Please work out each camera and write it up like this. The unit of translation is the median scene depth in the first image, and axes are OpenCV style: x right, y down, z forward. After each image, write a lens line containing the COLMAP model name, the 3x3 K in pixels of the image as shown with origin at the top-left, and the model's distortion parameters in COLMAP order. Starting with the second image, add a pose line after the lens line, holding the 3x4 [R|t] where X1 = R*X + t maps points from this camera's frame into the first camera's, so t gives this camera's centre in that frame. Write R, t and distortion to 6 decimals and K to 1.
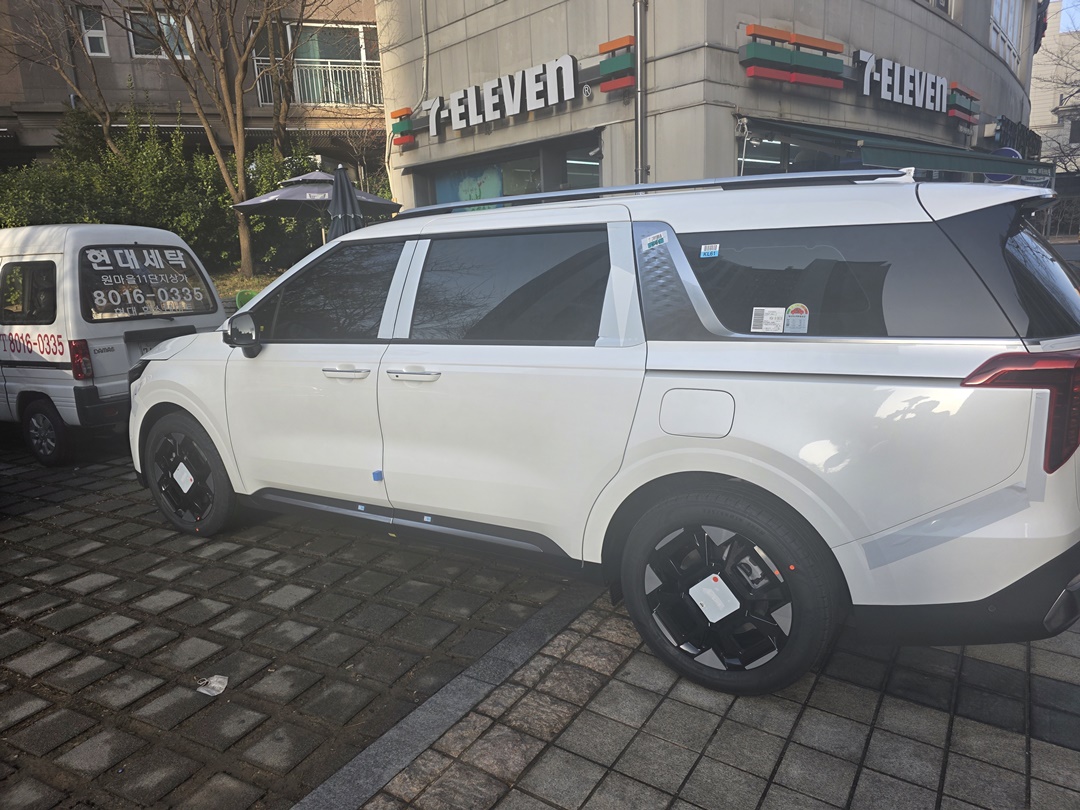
lens RADIAL K [[722.6, 0, 546.8], [0, 722.6, 402.4], [0, 0, 1]] dist [0.052256, -0.044285]
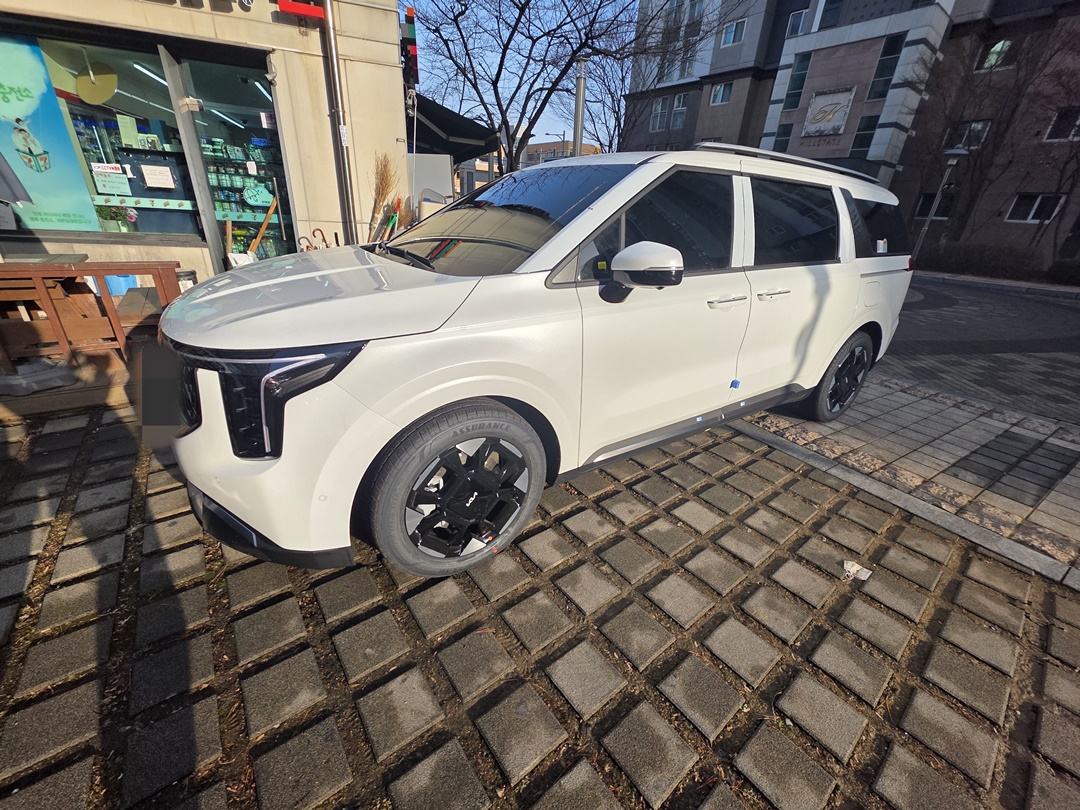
lens RADIAL K [[427.2, 0, 542.7], [0, 427.2, 402.9], [0, 0, 1]] dist [0.001336, 0.000304]
pose [[0.422100, -0.312394, 0.851024, -0.770805], [0.119508, 0.949733, 0.289353, -0.089970], [-0.898638, -0.020432, 0.438216, 0.755976]]
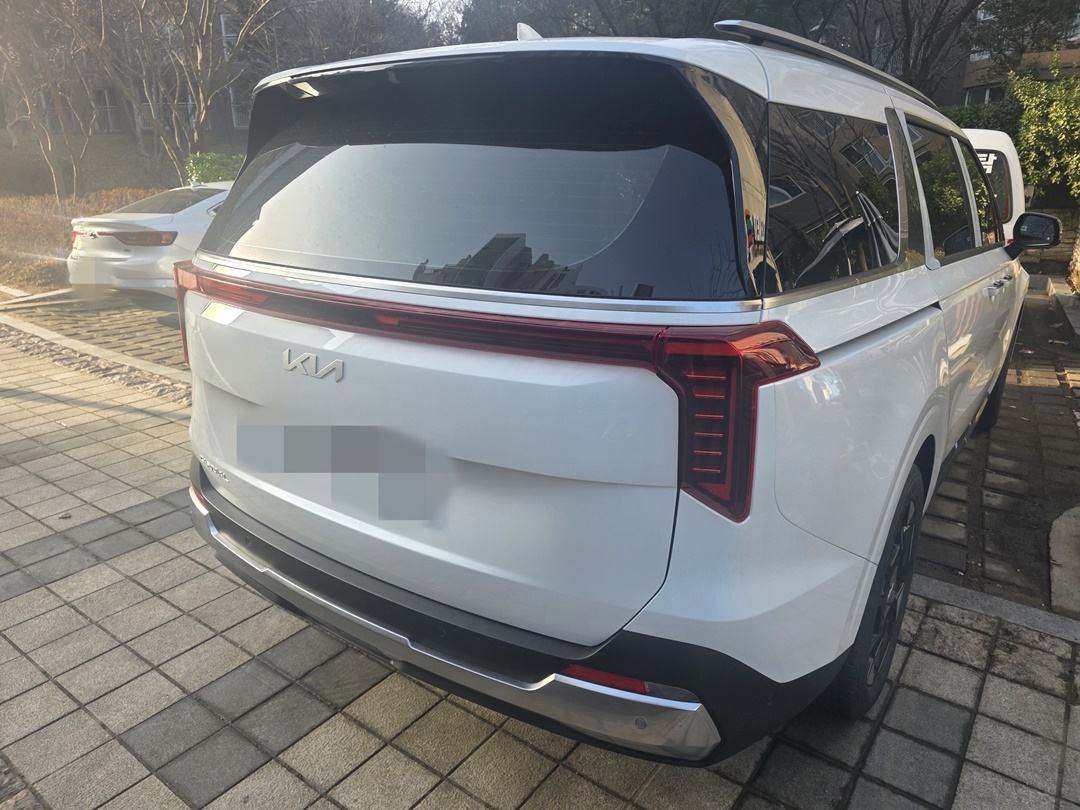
lens RADIAL K [[722.6, 0, 546.8], [0, 722.6, 402.4], [0, 0, 1]] dist [0.052256, -0.044285]
pose [[-0.060643, 0.320679, -0.945245, 0.825446], [-0.201933, 0.923465, 0.326245, -0.155968], [0.977520, 0.210661, 0.008754, 0.734471]]
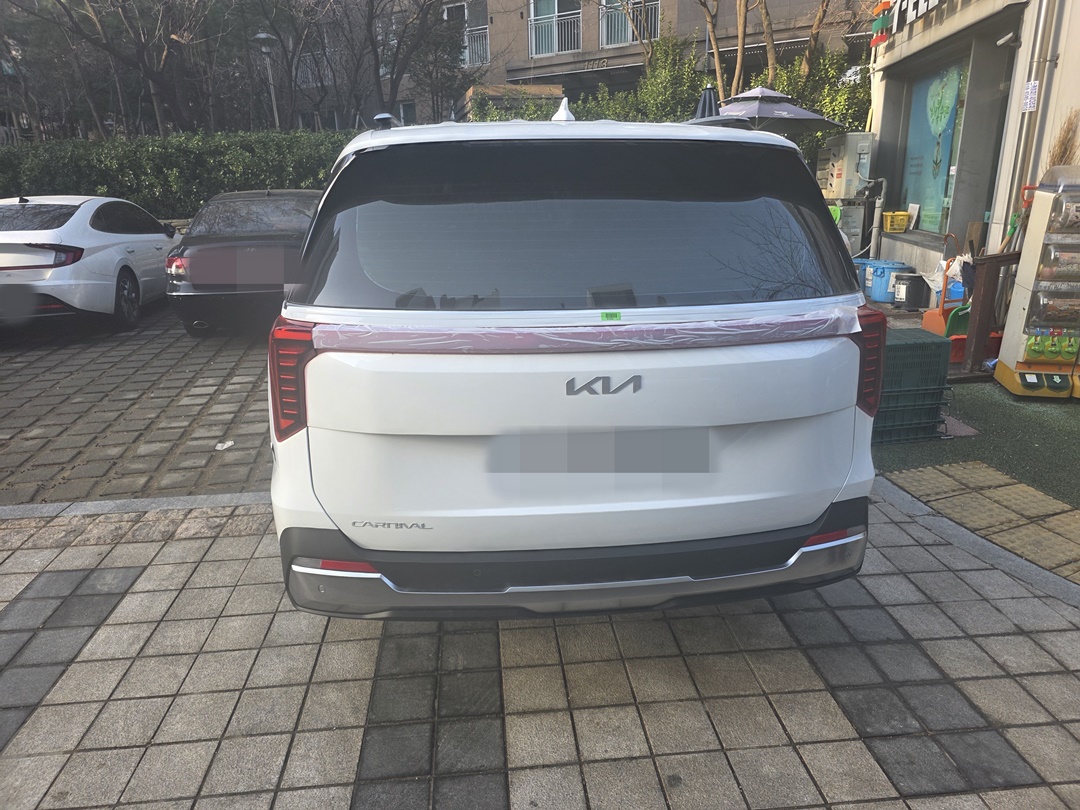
lens RADIAL K [[722.6, 0, 546.8], [0, 722.6, 402.4], [0, 0, 1]] dist [0.052256, -0.044285]
pose [[0.624901, 0.255281, -0.737787, 0.784527], [-0.169890, 0.966847, 0.190642, -0.097103], [0.761995, 0.006210, 0.647553, 0.314481]]
